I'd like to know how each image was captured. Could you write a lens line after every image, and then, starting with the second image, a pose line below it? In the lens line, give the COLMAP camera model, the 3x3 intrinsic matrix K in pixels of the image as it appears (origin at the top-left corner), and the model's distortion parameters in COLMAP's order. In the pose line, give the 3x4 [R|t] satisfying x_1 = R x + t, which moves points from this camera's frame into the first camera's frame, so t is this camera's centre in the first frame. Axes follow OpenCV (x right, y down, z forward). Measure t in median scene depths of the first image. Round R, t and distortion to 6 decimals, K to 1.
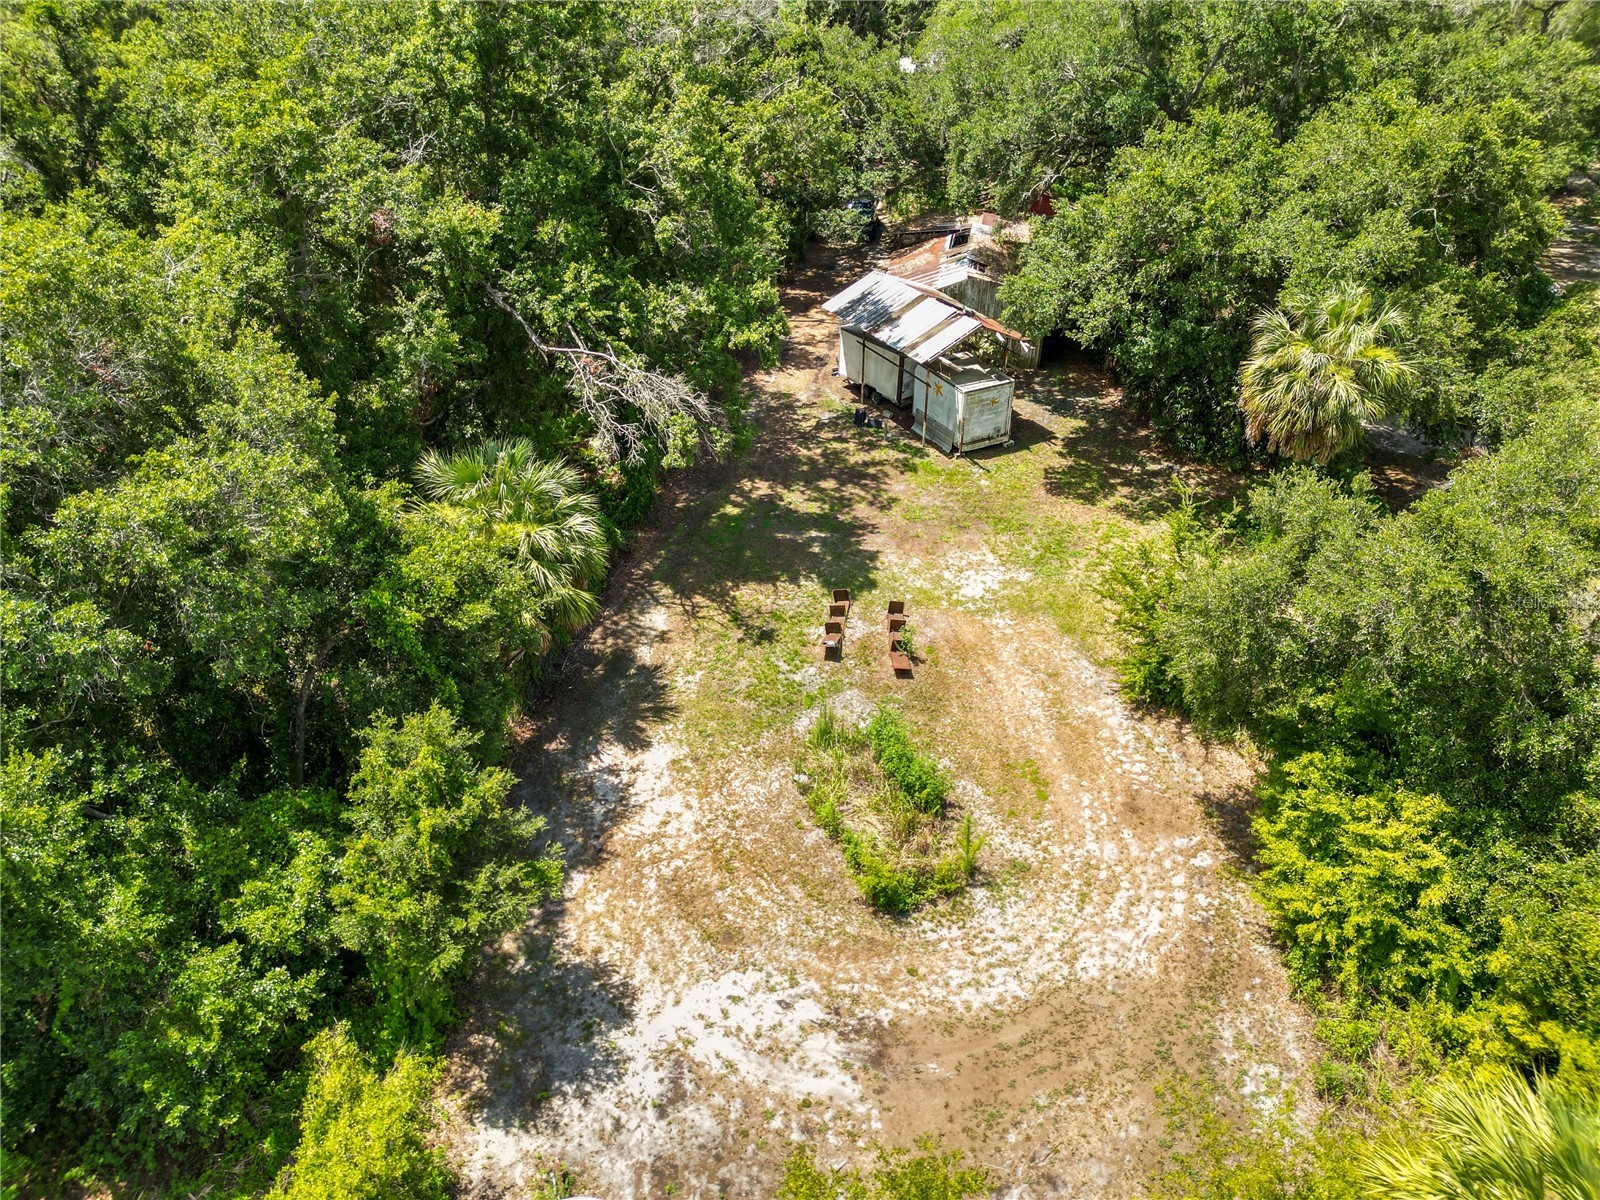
lens RADIAL K [[1124.2, 0, 800.0], [0, 1124.2, 600.0], [0, 0, 1]] dist [0.069362, -0.058372]
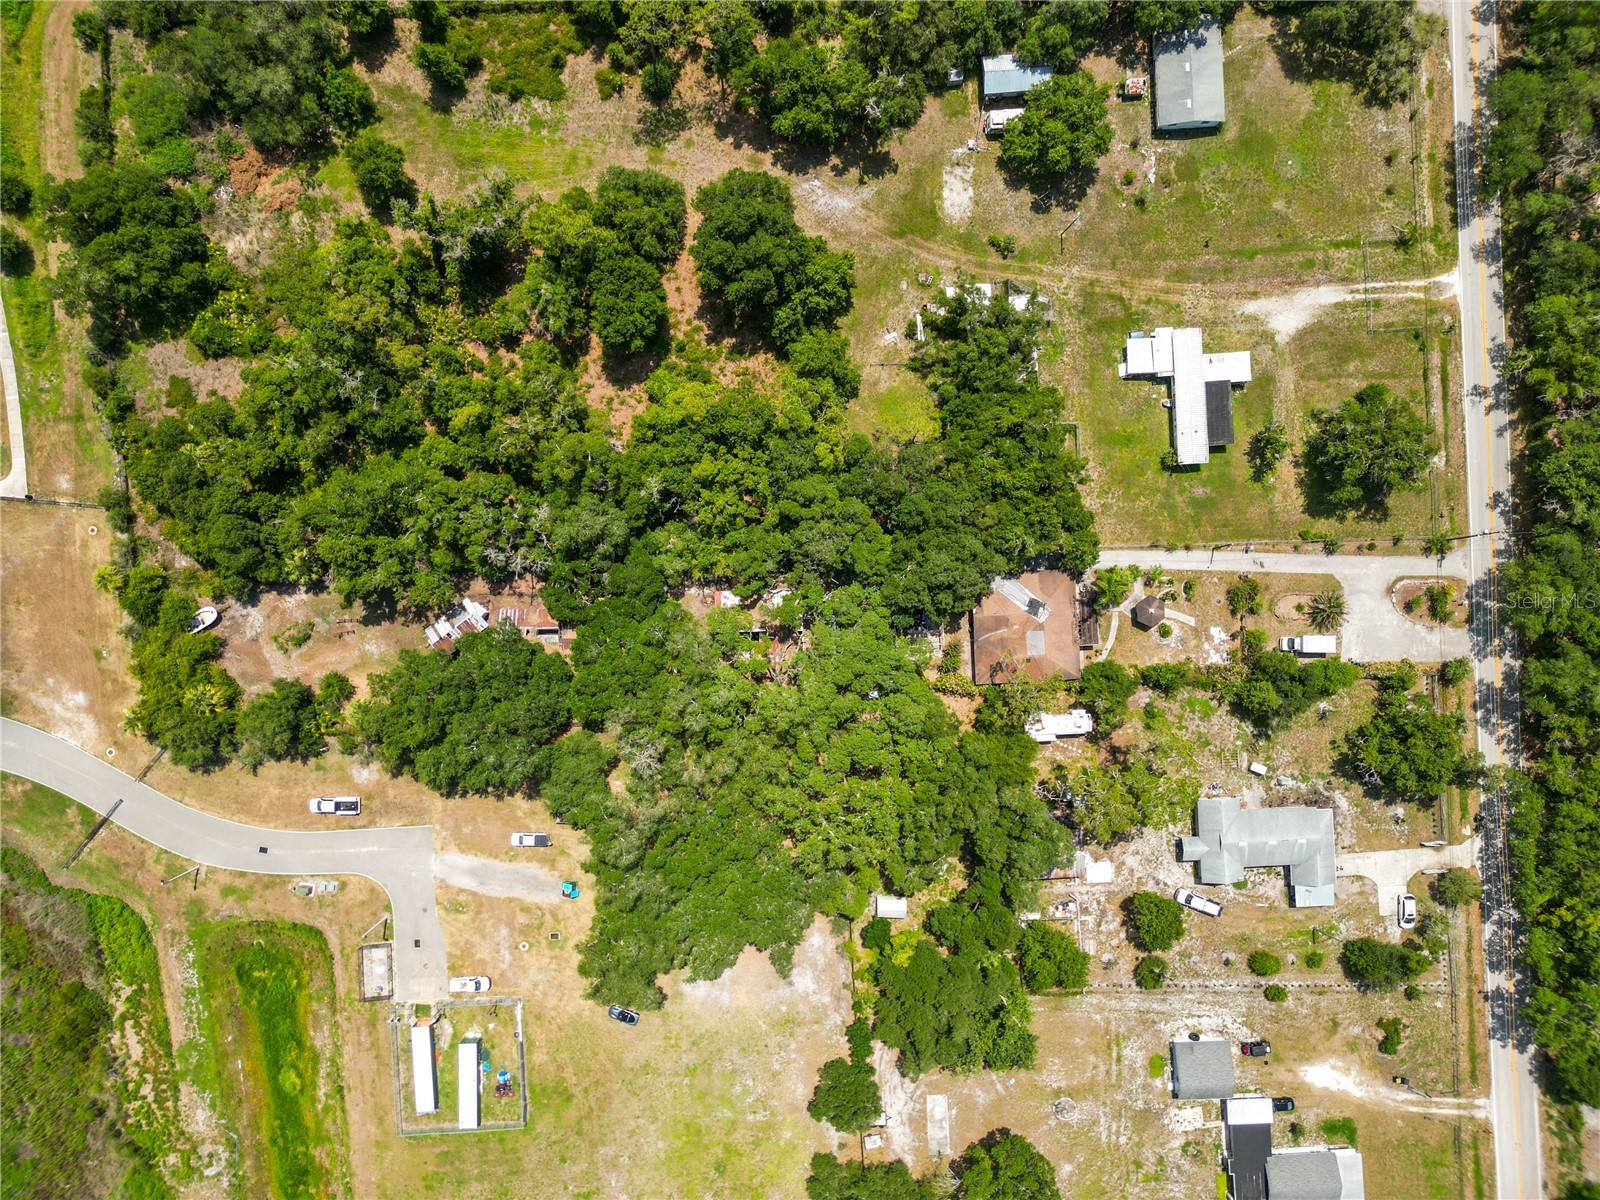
lens RADIAL K [[1124.2, 0, 800.0], [0, 1124.2, 600.0], [0, 0, 1]] dist [0.069362, -0.058372]
pose [[0.175370, 0.984438, 0.011300, 0.239126], [-0.528029, 0.084365, 0.845025, -5.298163], [0.830922, -0.154159, 0.534607, -0.018943]]
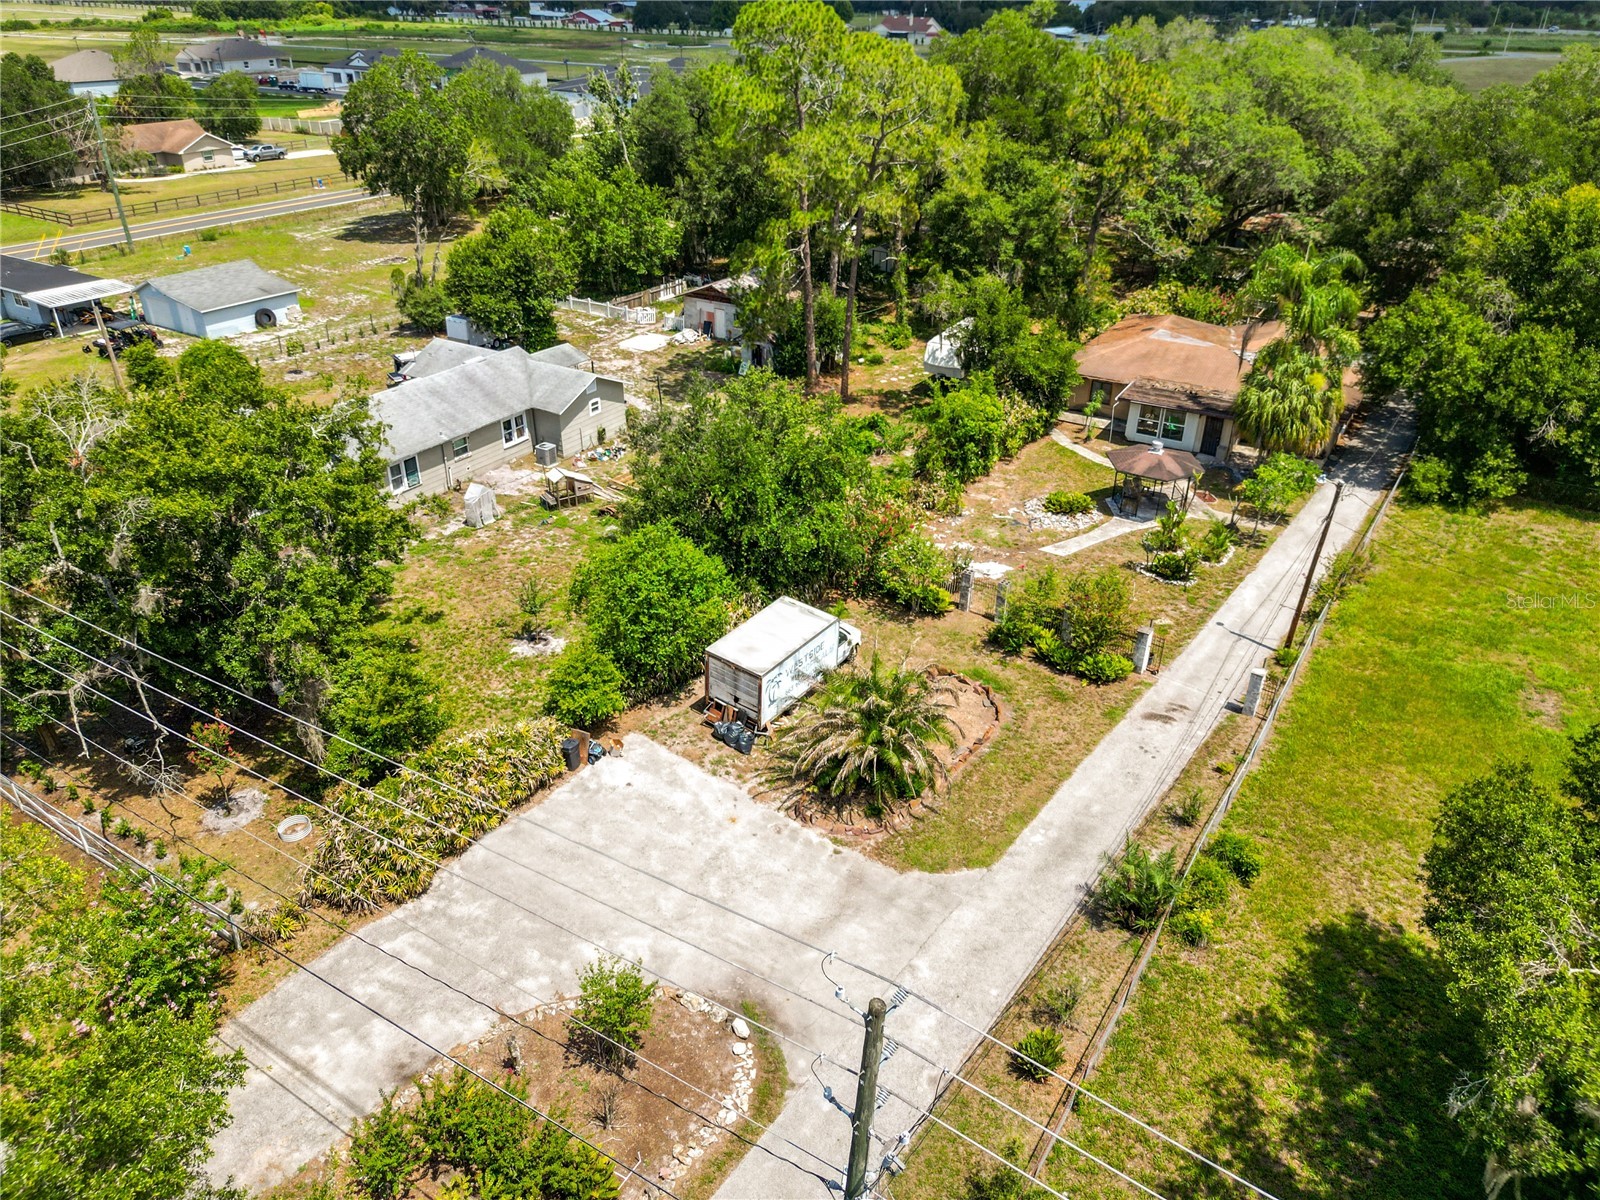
lens RADIAL K [[1124.2, 0, 800.0], [0, 1124.2, 600.0], [0, 0, 1]] dist [0.069362, -0.058372]
pose [[-0.906151, -0.214217, 0.364693, 0.436655], [0.214866, 0.509550, 0.833181, -3.278554], [-0.364311, 0.833349, -0.415702, 4.946710]]
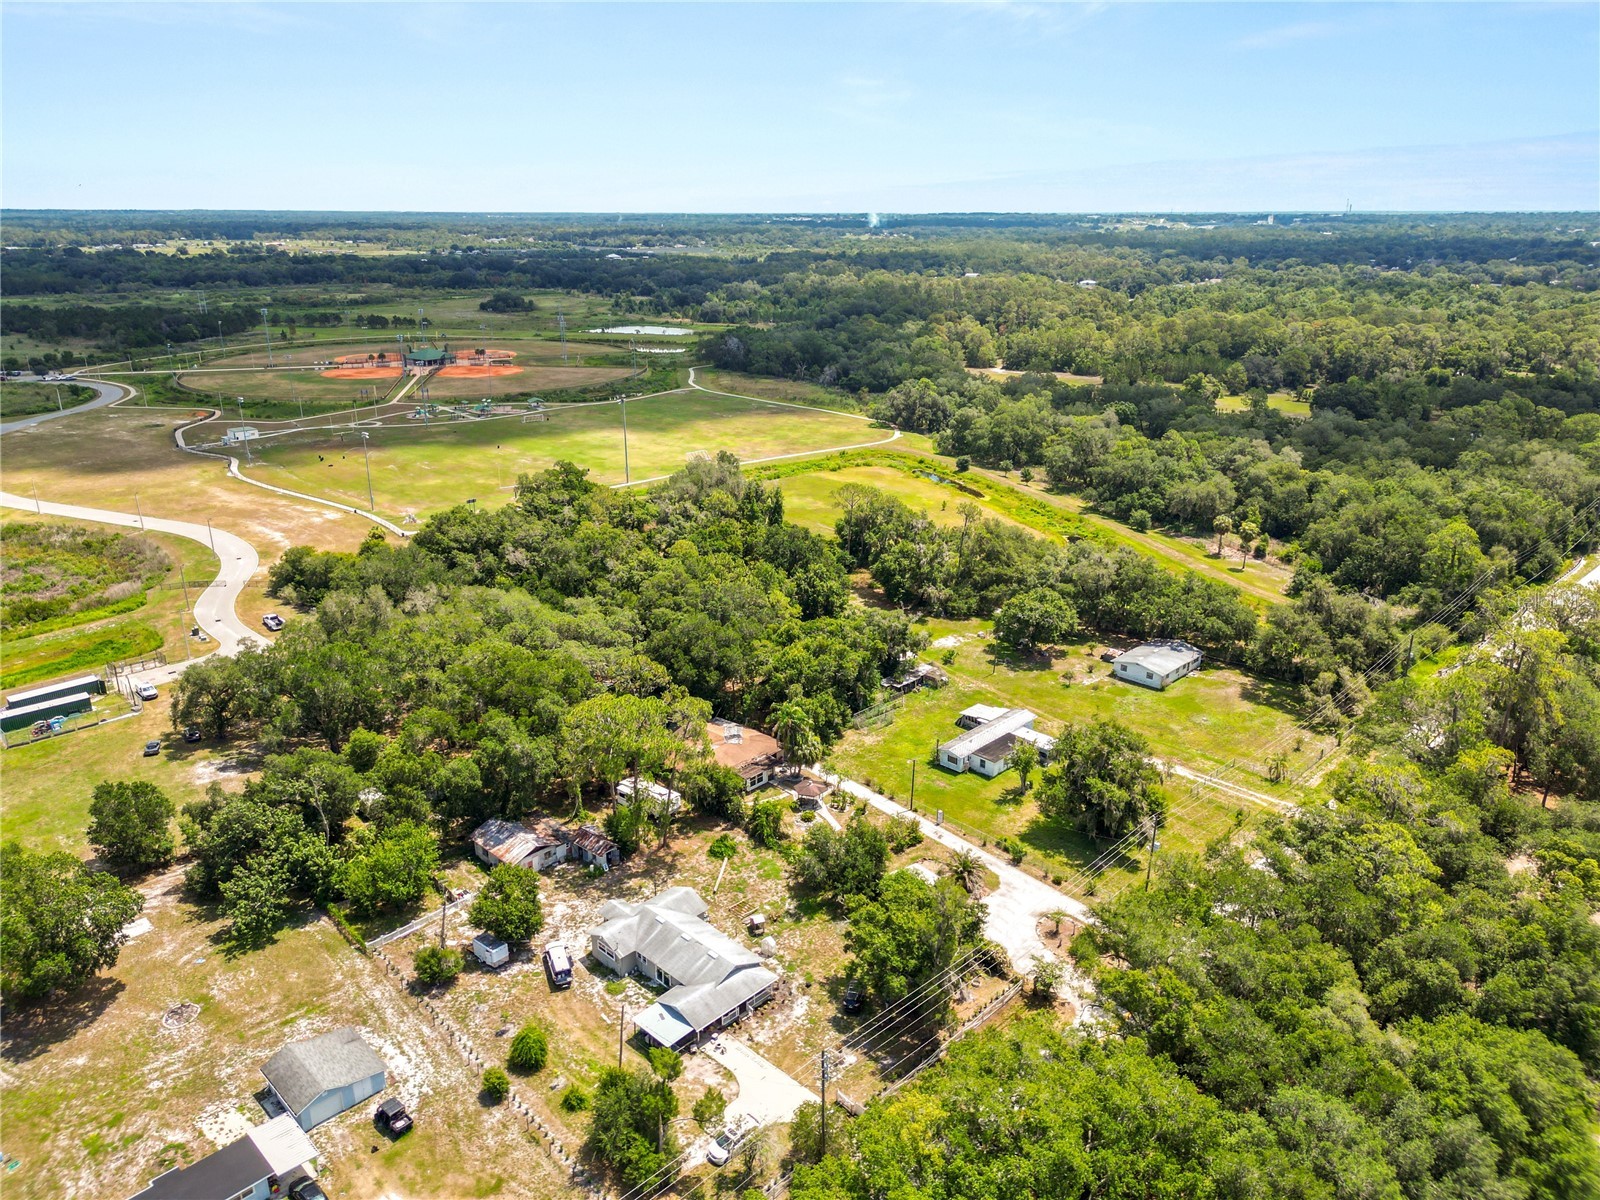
lens RADIAL K [[1121.3, 0, 800.0], [0, 1121.3, 600.0], [0, 0, 1]] dist [0.090485, -0.111585]
pose [[-0.608641, 0.255485, -0.751188, 3.847352], [-0.421481, 0.698017, 0.578901, -5.039128], [0.672243, 0.668954, -0.317159, 4.811965]]
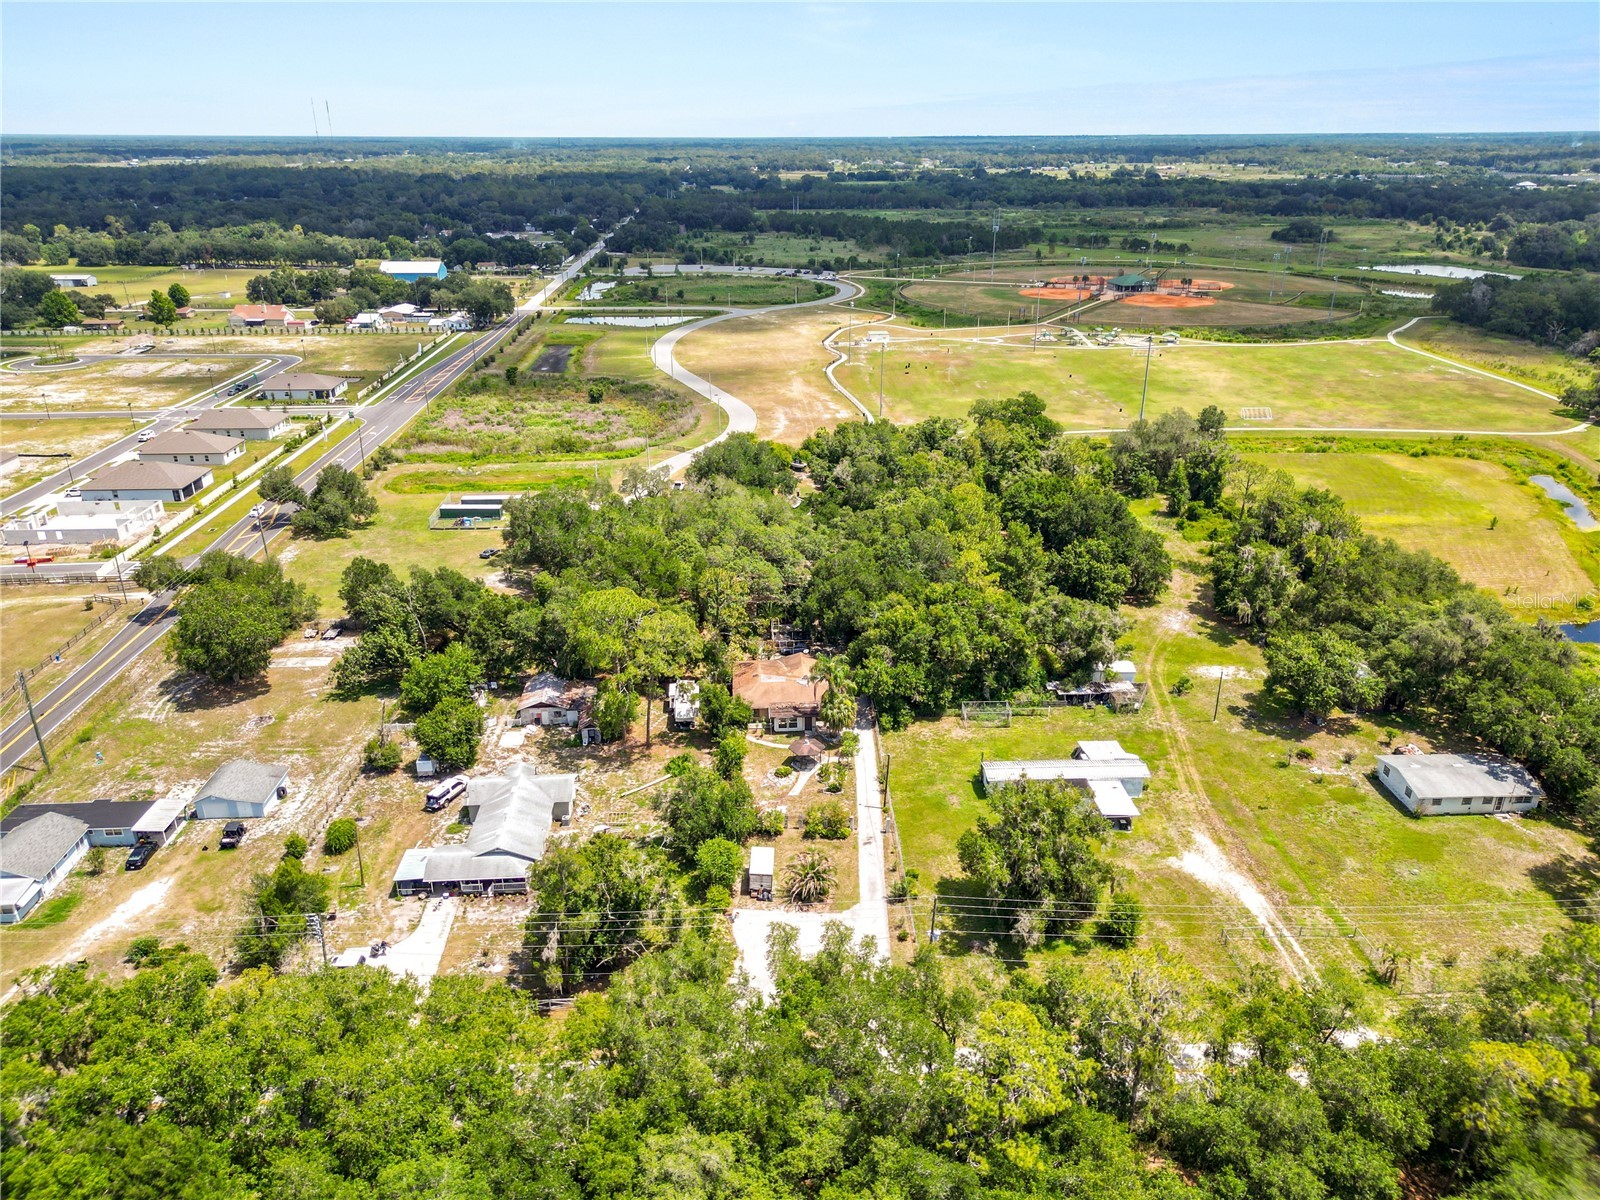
lens RADIAL K [[1121.3, 0, 800.0], [0, 1121.3, 600.0], [0, 0, 1]] dist [0.090485, -0.111585]
pose [[-0.984920, 0.064827, -0.160408, 1.285372], [-0.092288, 0.587377, 0.804035, -5.654772], [0.146344, 0.806713, -0.572536, 5.894552]]
